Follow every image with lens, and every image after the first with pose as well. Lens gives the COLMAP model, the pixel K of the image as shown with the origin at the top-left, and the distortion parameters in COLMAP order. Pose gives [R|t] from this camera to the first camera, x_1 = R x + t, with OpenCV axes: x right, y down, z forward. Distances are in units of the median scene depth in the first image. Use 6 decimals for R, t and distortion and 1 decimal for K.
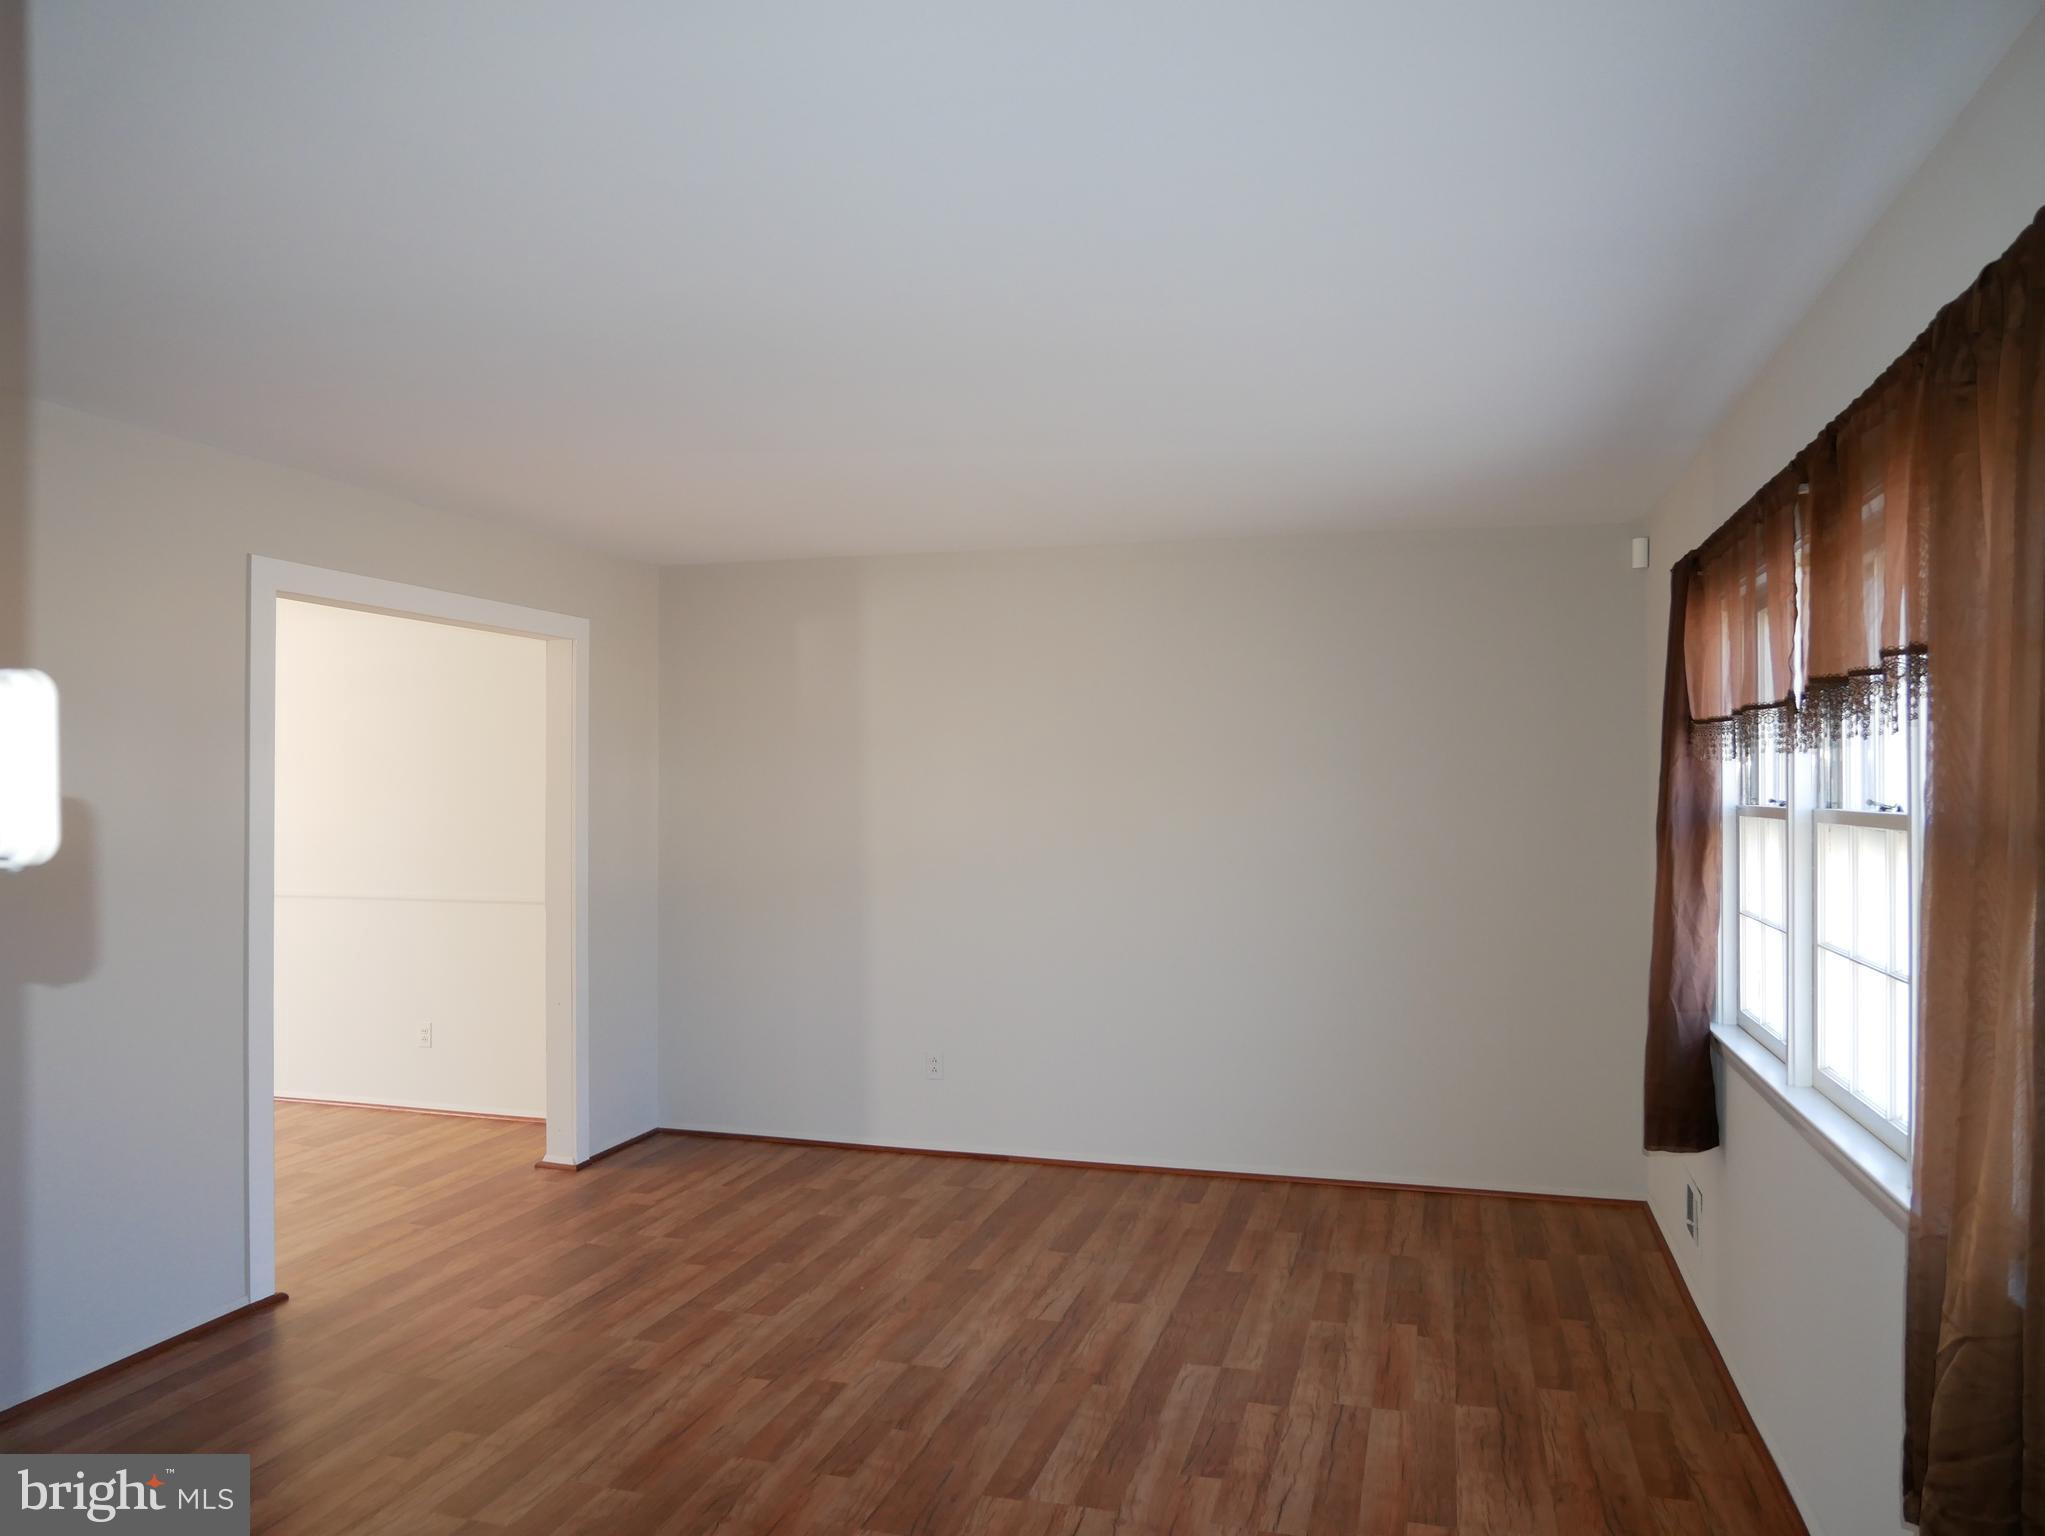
lens RADIAL K [[1450.4, 0, 1022.5], [0, 1450.4, 768.0], [0, 0, 1]] dist [-0.054143, 0.025209]
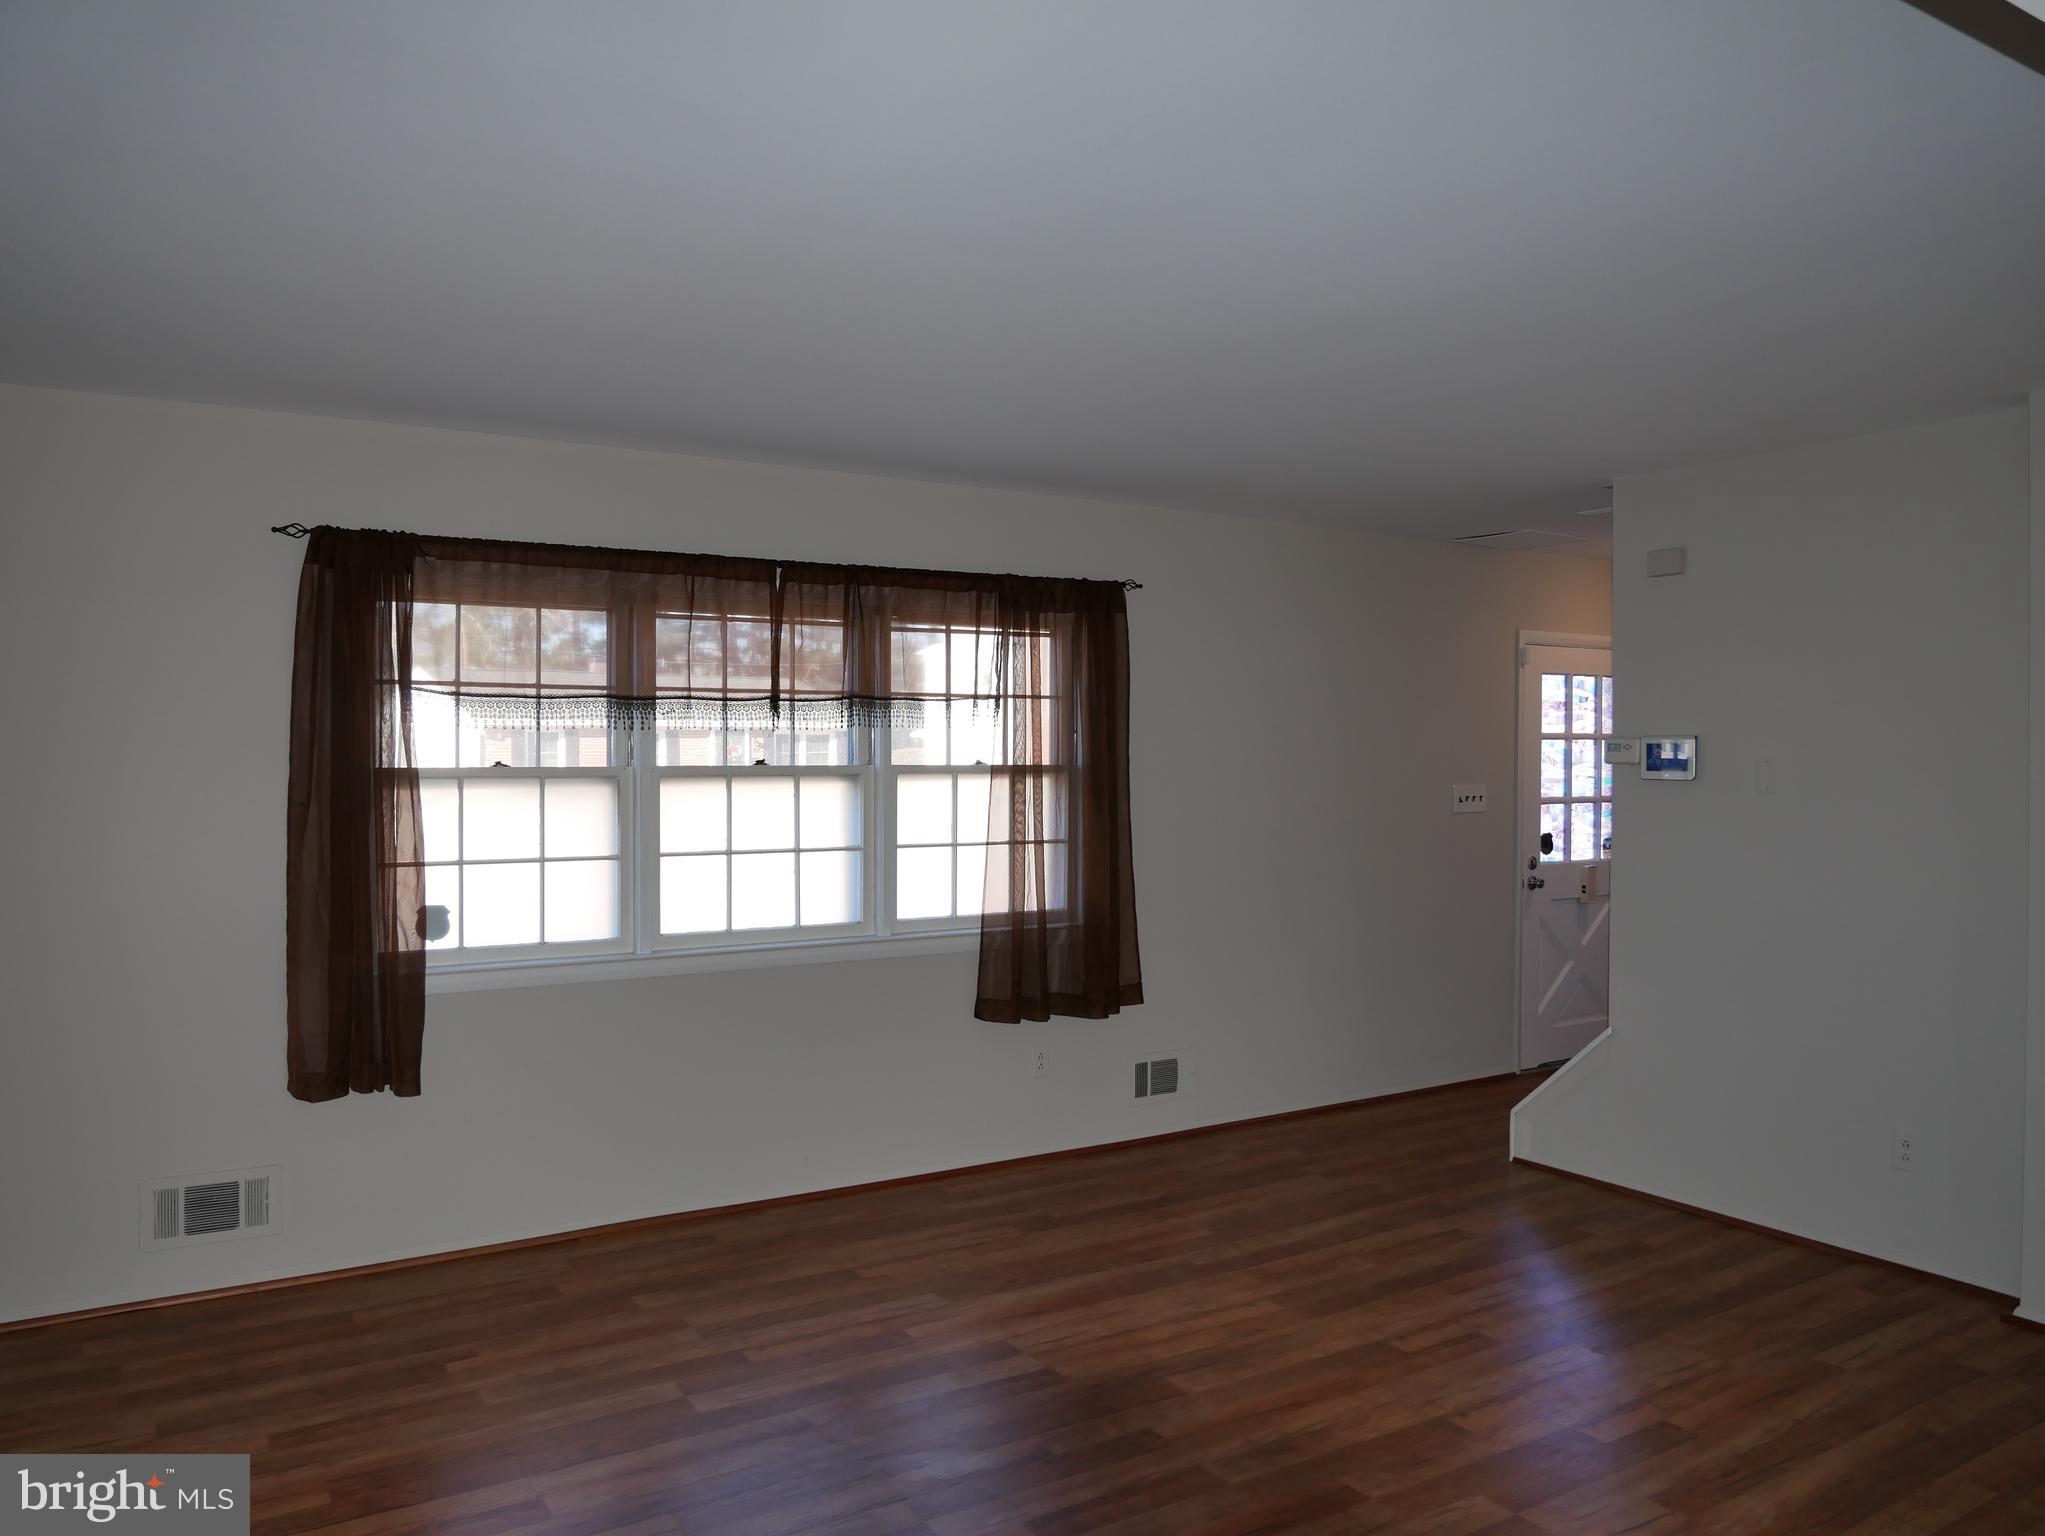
lens RADIAL K [[1464.1, 0, 1022.5], [0, 1464.1, 768.0], [0, 0, 1]] dist [-0.048289, 0.027624]
pose [[-0.739800, -0.015765, 0.672642, -0.592701], [-0.012951, 0.999874, 0.009191, 0.012029], [-0.672703, -0.001912, -0.739911, 1.460603]]
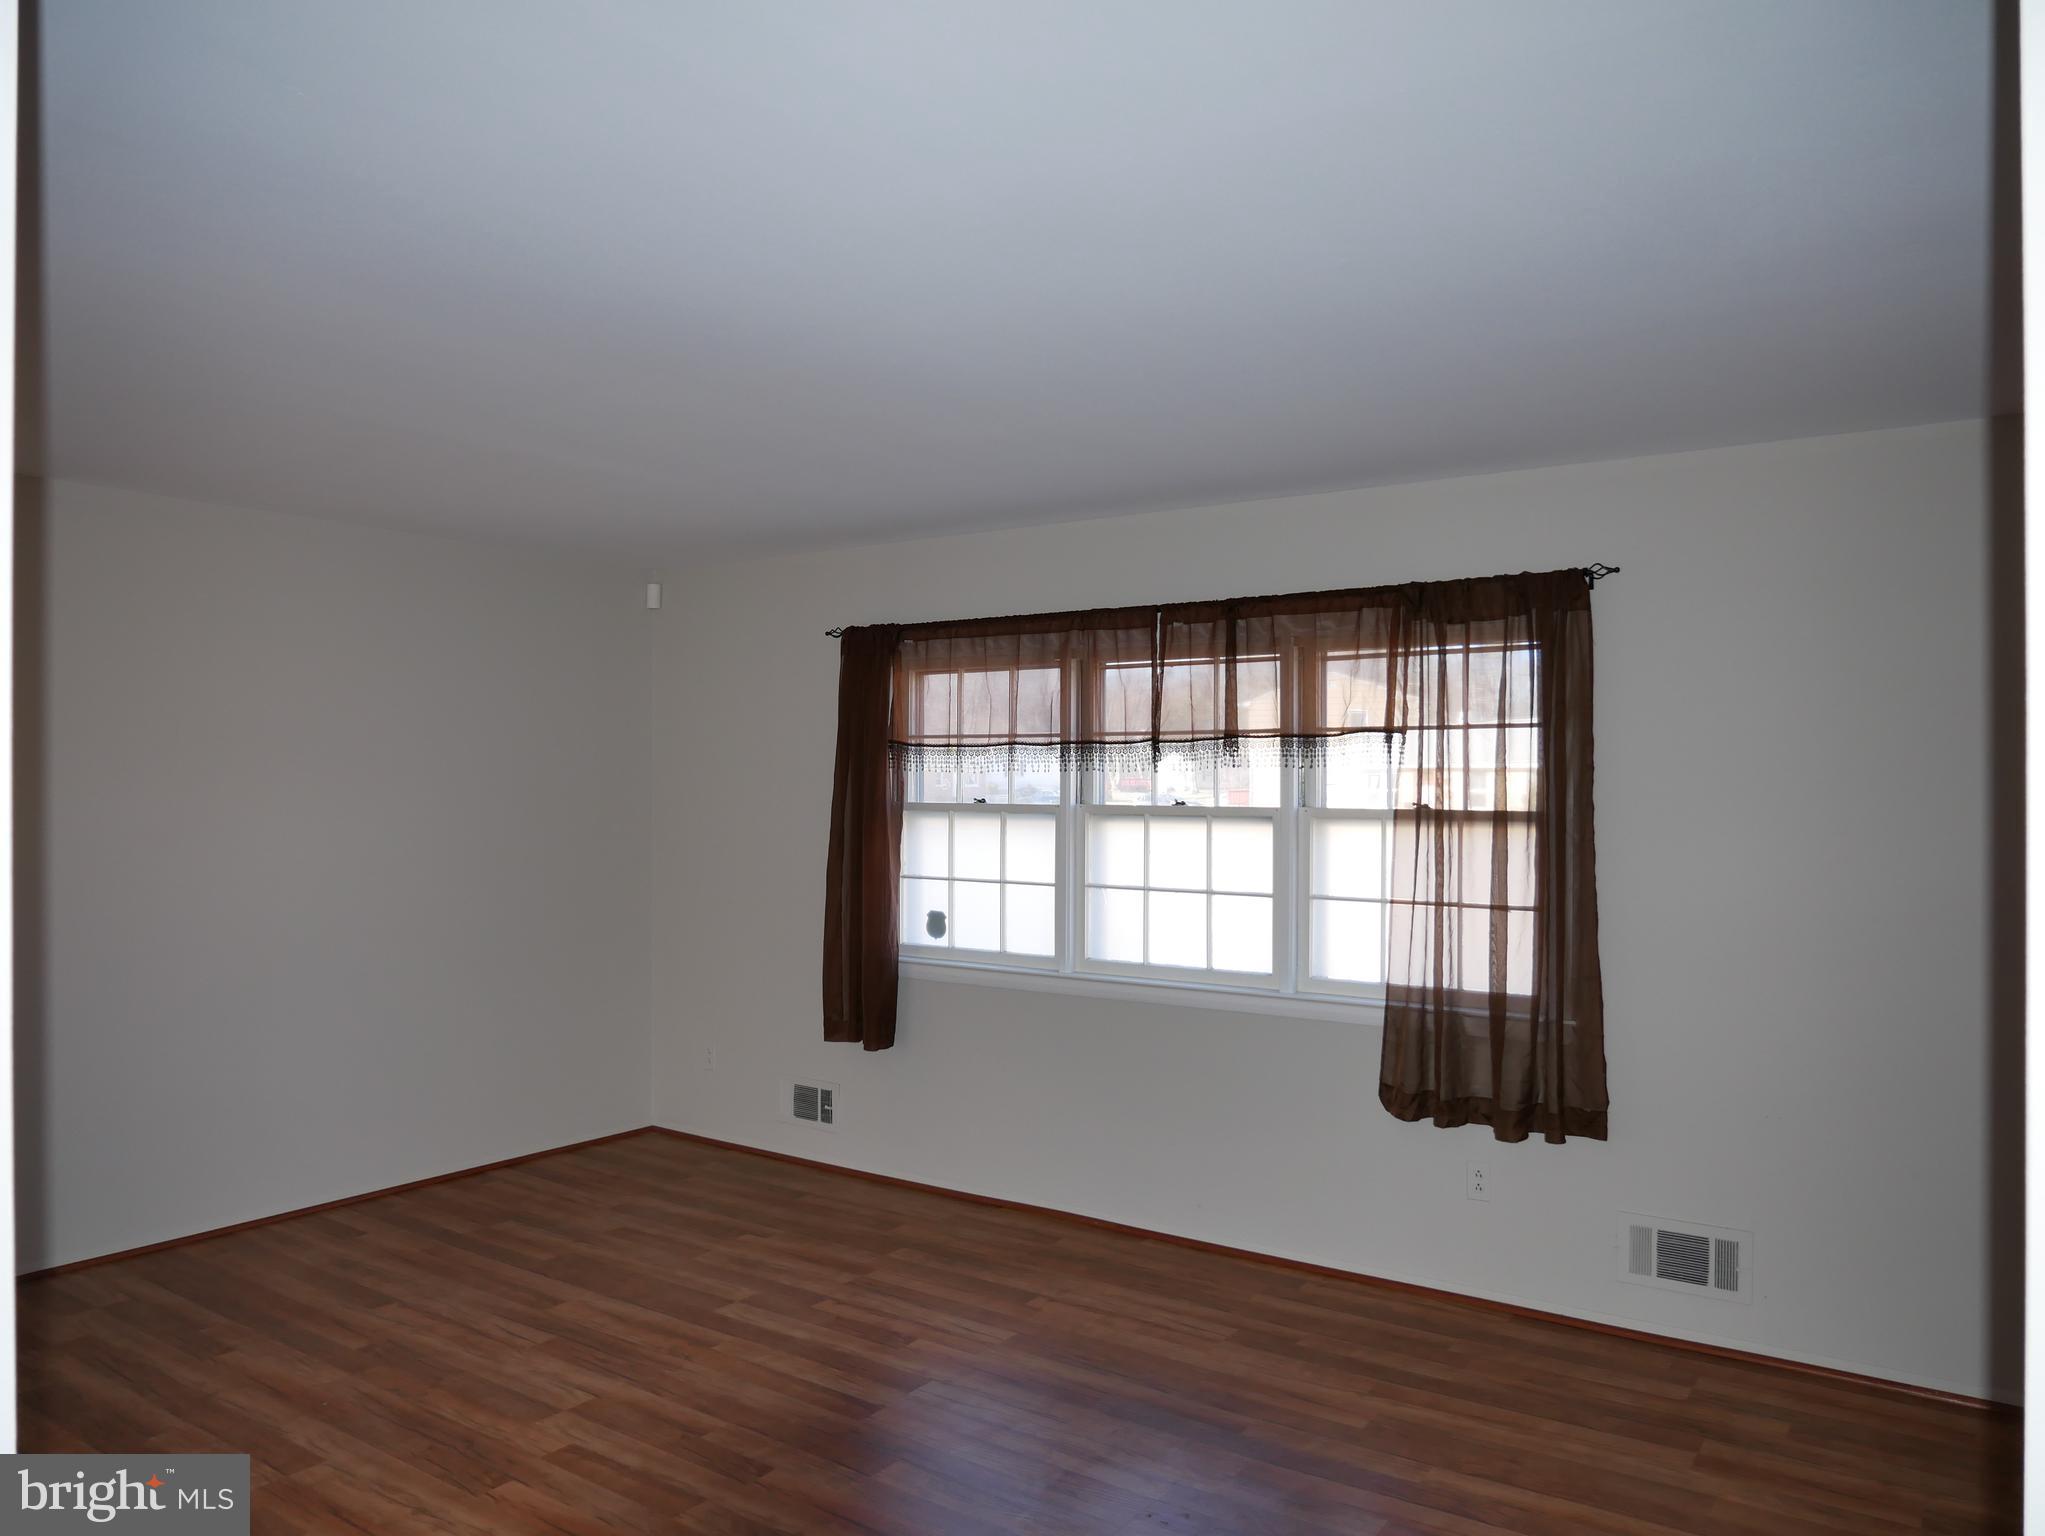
lens RADIAL K [[1450.4, 0, 1022.5], [0, 1450.4, 768.0], [0, 0, 1]] dist [-0.054143, 0.025209]
pose [[0.324287, 0.008110, 0.945924, -0.823776], [-0.014842, 0.999884, -0.003485, -0.002318], [-0.945842, -0.012909, 0.324369, 0.406223]]
